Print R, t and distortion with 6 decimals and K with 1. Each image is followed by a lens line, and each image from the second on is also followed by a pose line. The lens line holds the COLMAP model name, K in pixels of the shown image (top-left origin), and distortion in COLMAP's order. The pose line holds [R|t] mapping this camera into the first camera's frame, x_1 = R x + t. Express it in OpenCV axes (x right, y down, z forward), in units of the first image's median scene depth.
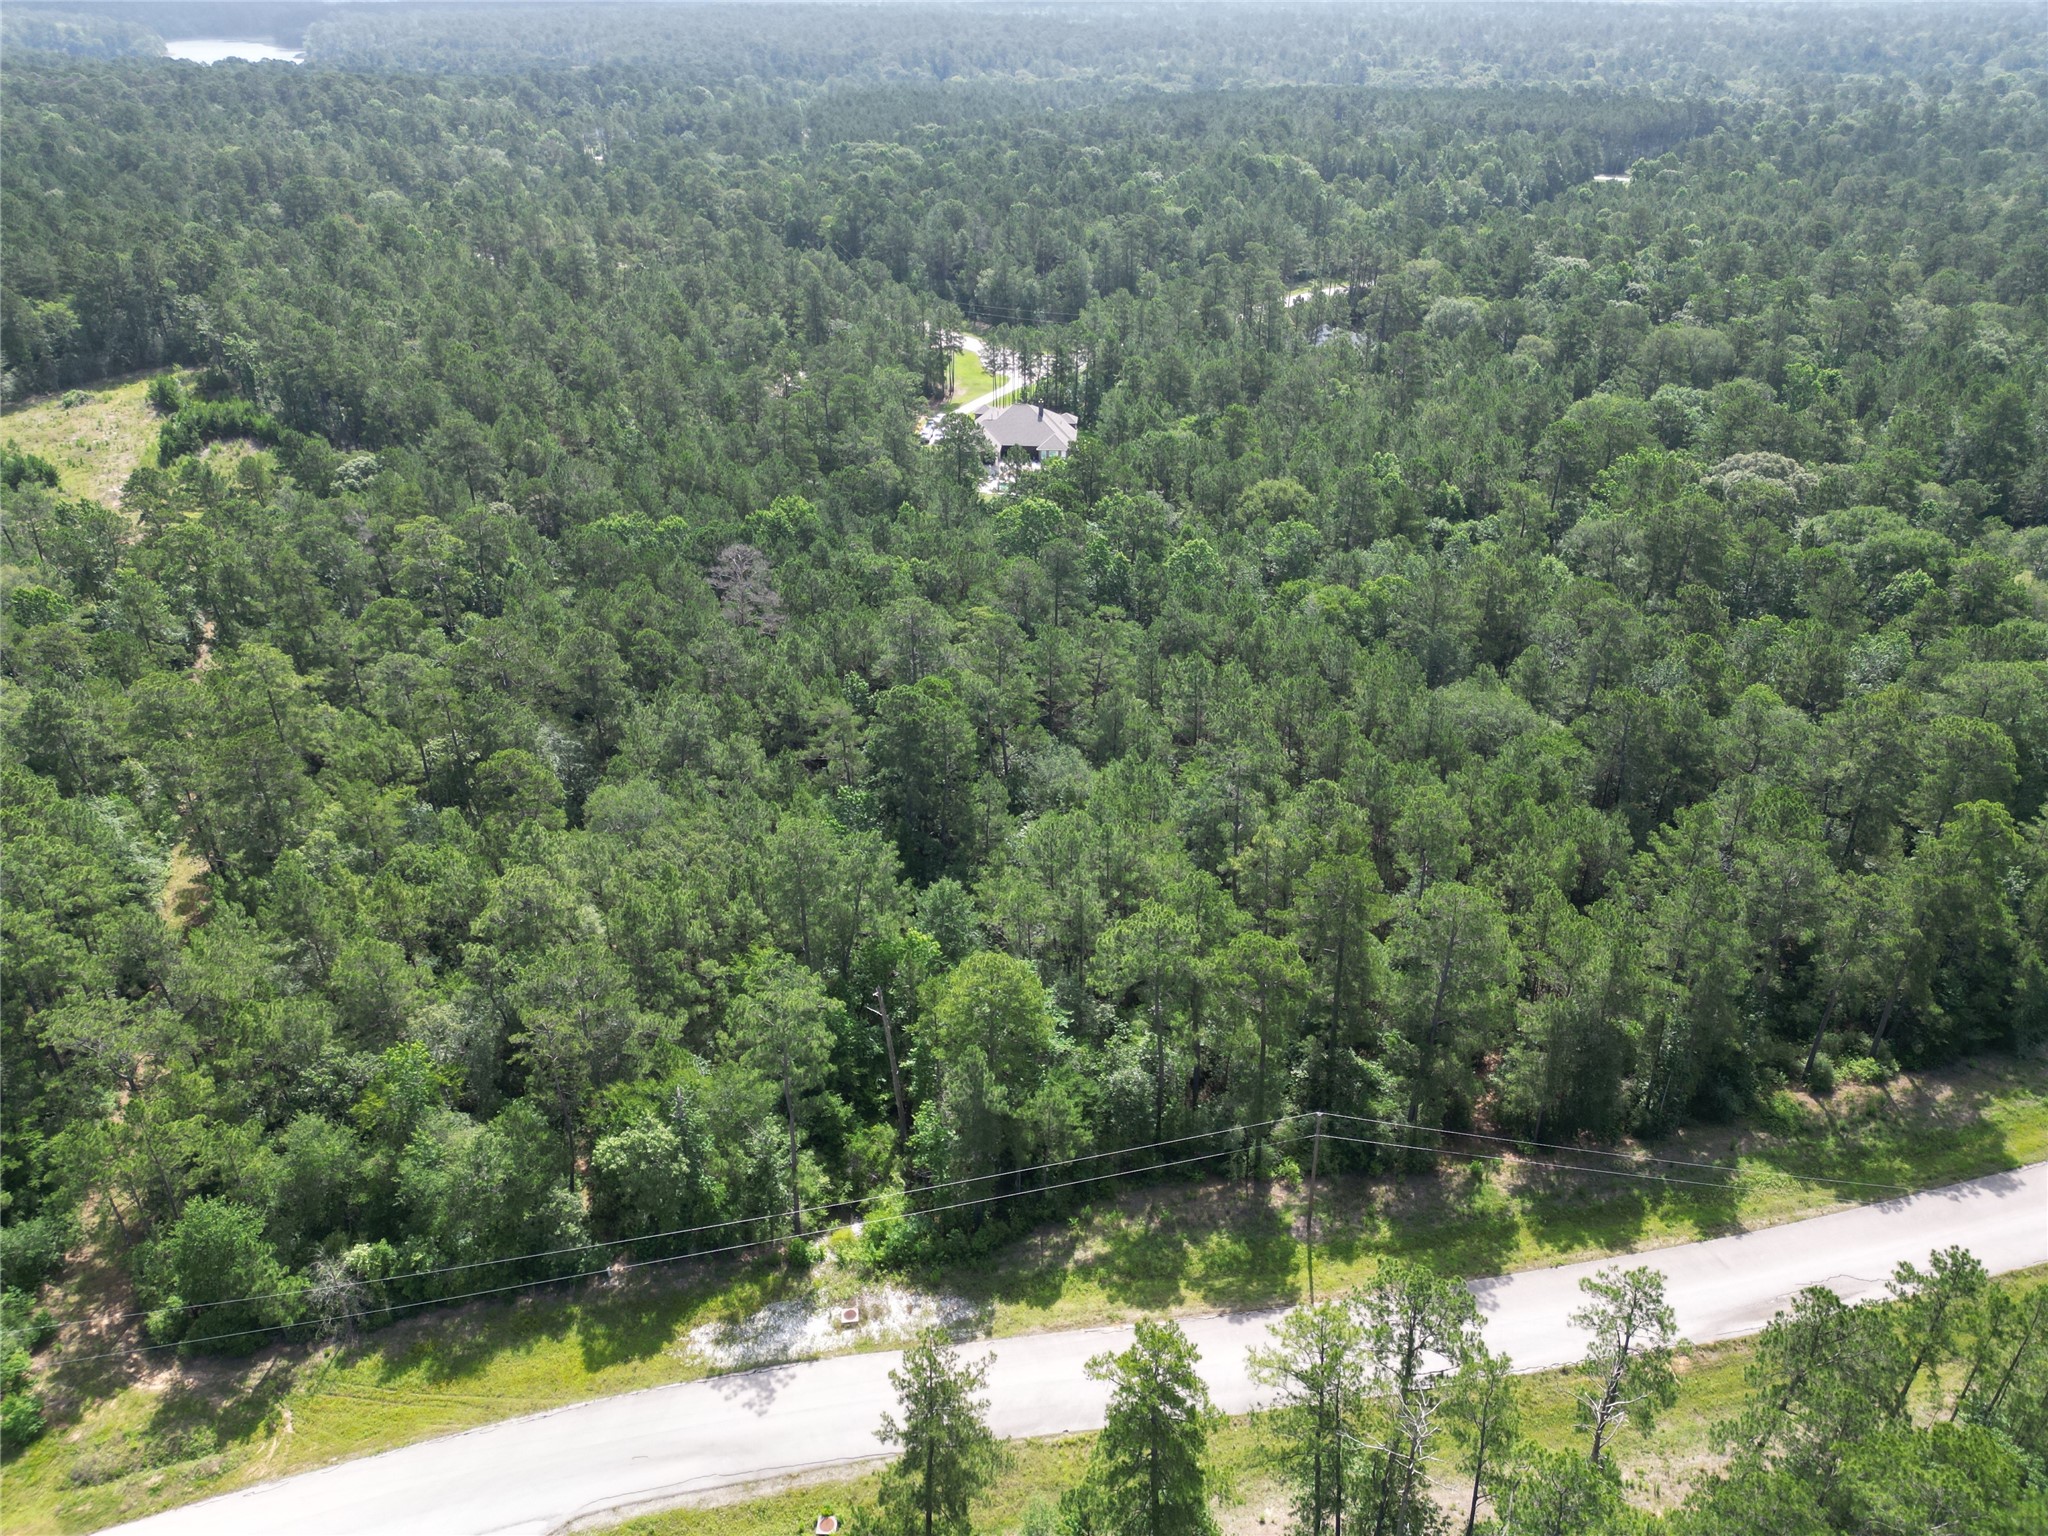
lens RADIAL K [[1431.7, 0, 1021.4], [0, 1431.7, 764.0], [0, 0, 1]] dist [0.072868, -0.067331]
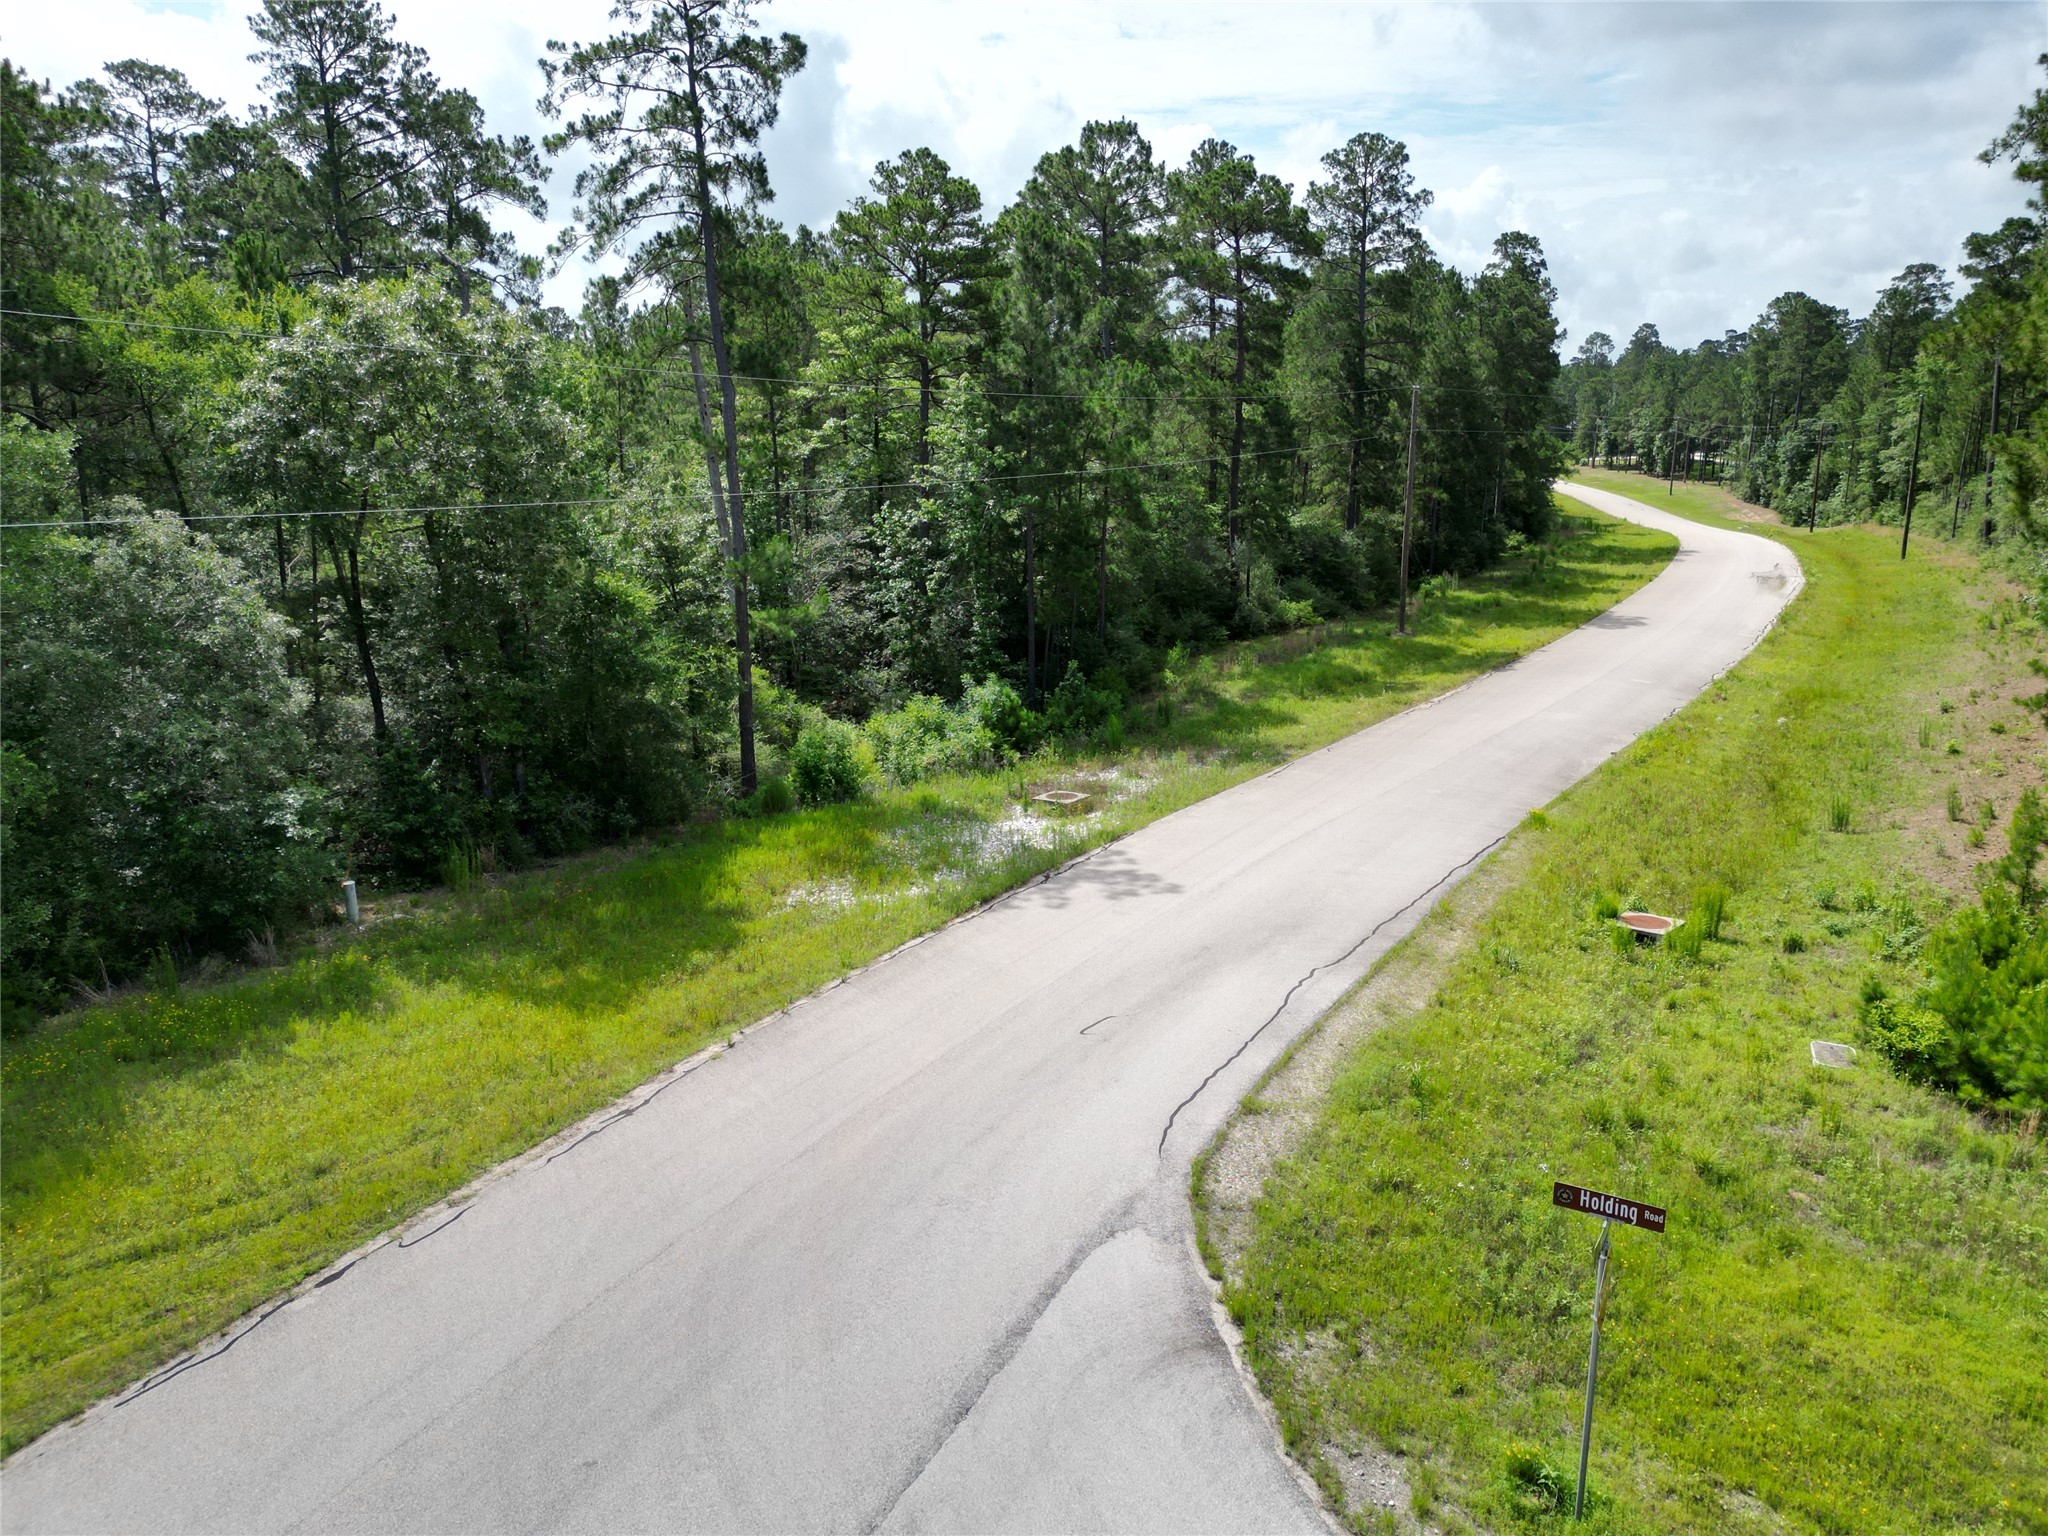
lens RADIAL K [[1439.4, 0, 1024.4], [0, 1439.4, 754.7], [0, 0, 1]] dist [0.087647, -0.093000]
pose [[0.670629, -0.161804, 0.723931, -0.376050], [0.353830, 0.927519, -0.120471, 0.385686], [-0.651967, 0.336940, 0.679272, 0.688738]]
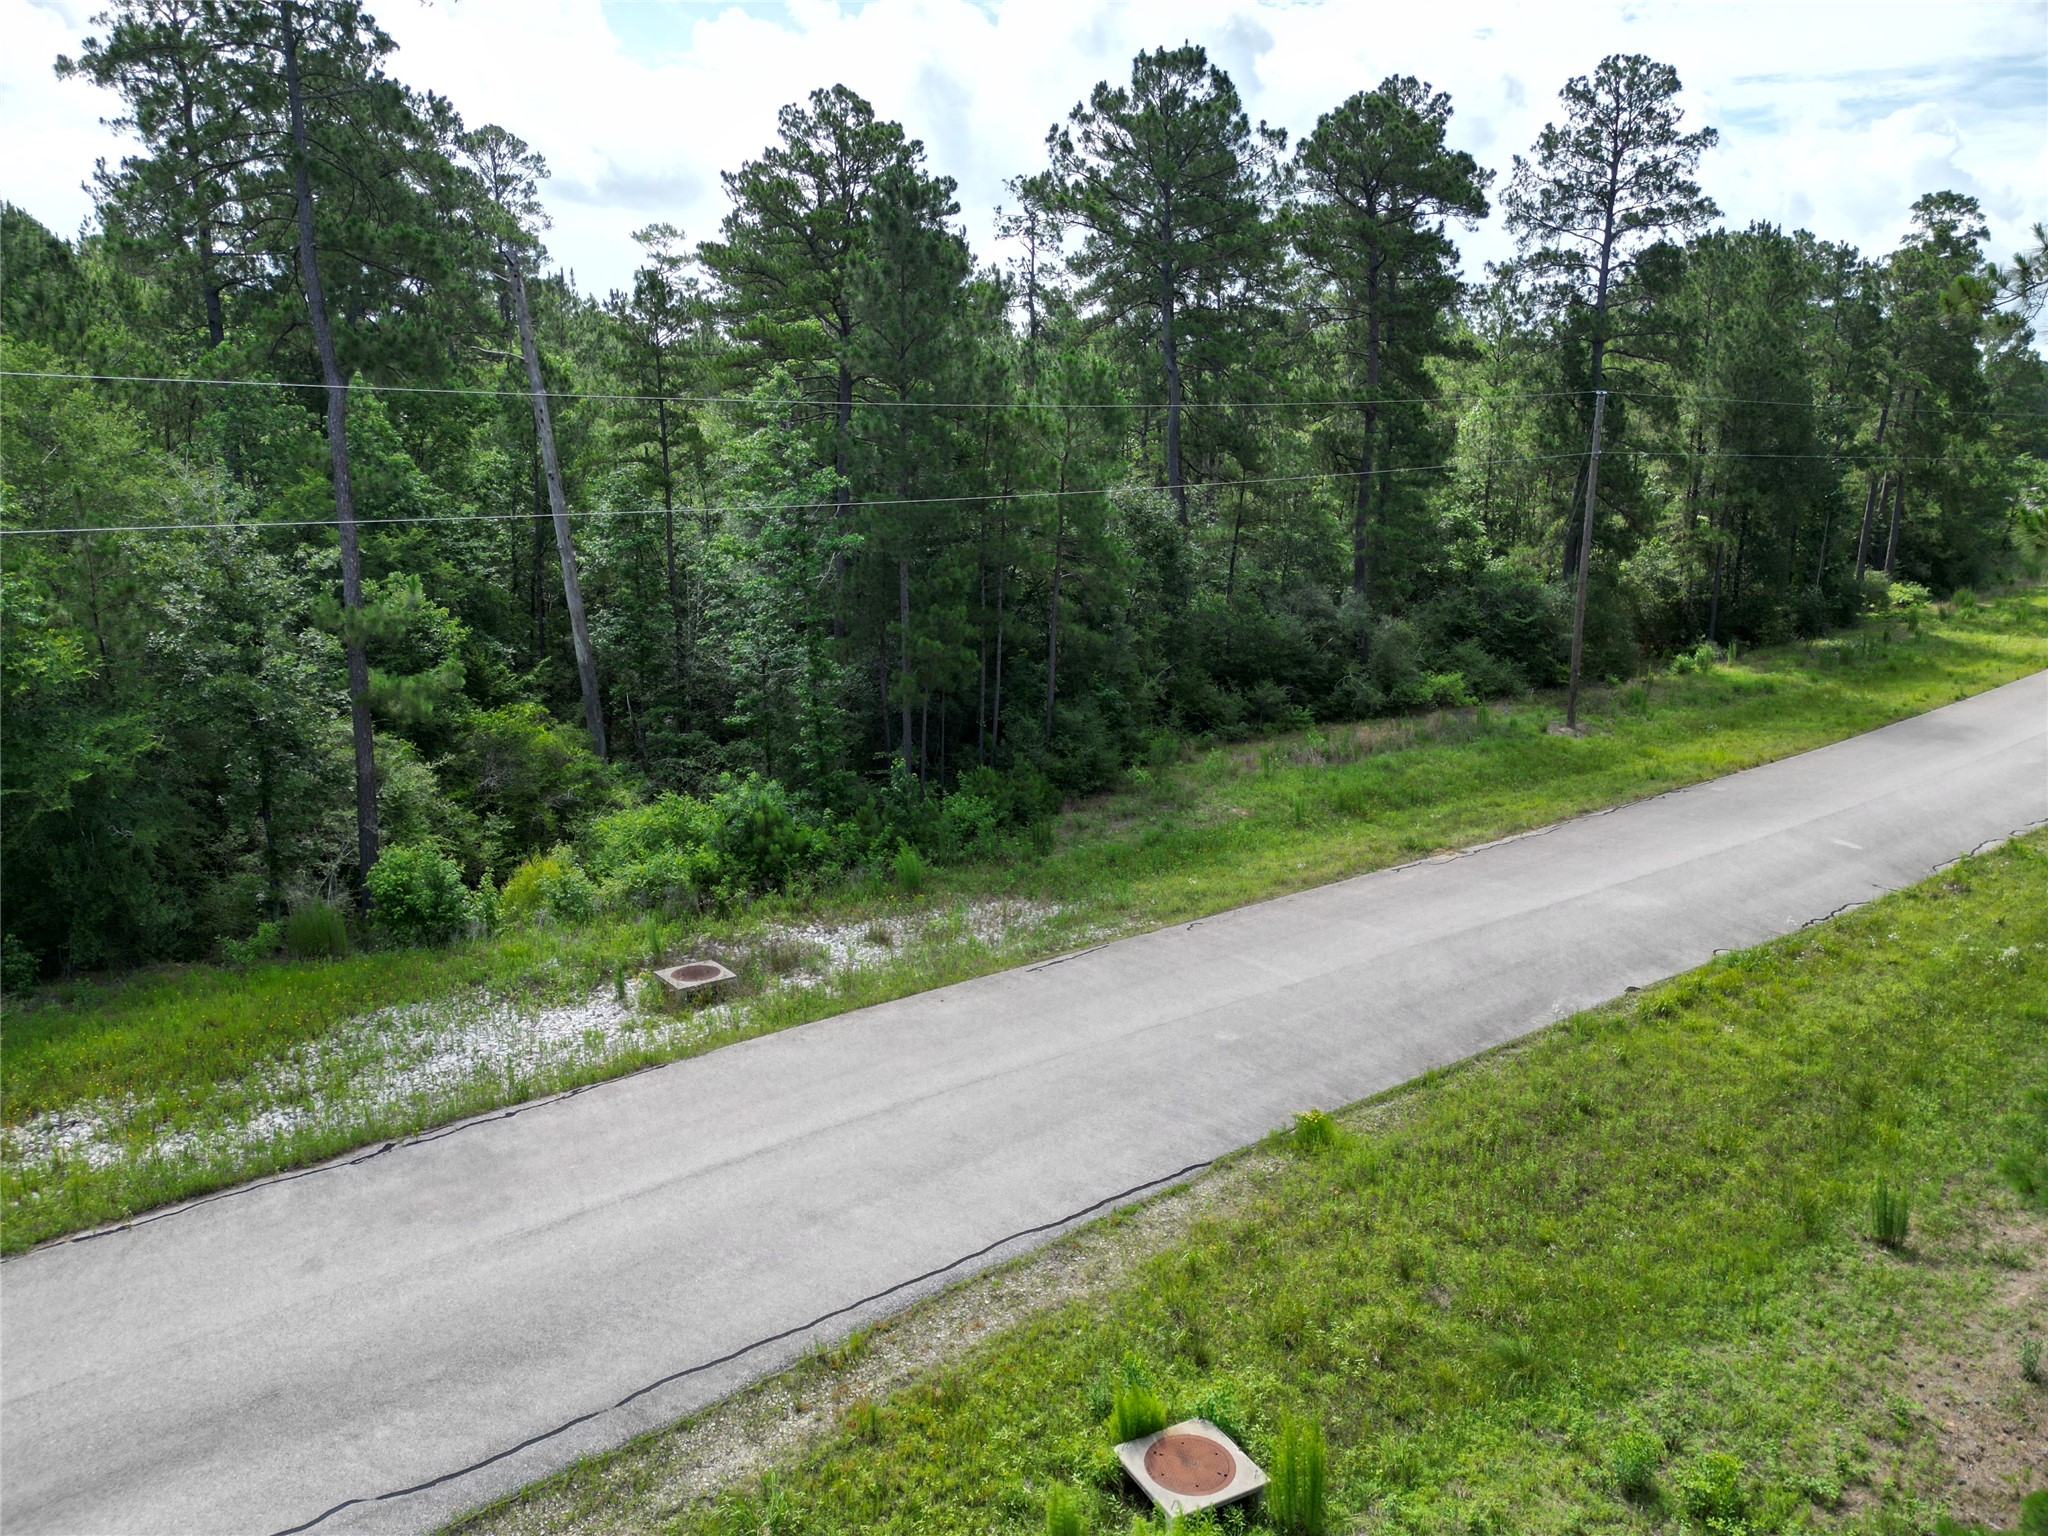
lens RADIAL K [[1431.7, 0, 1021.4], [0, 1431.7, 764.0], [0, 0, 1]] dist [0.072868, -0.067331]
pose [[0.866980, -0.100781, 0.488046, -0.179969], [0.227684, 0.951253, -0.208032, 0.385641], [-0.443289, 0.291480, 0.847664, 0.682526]]
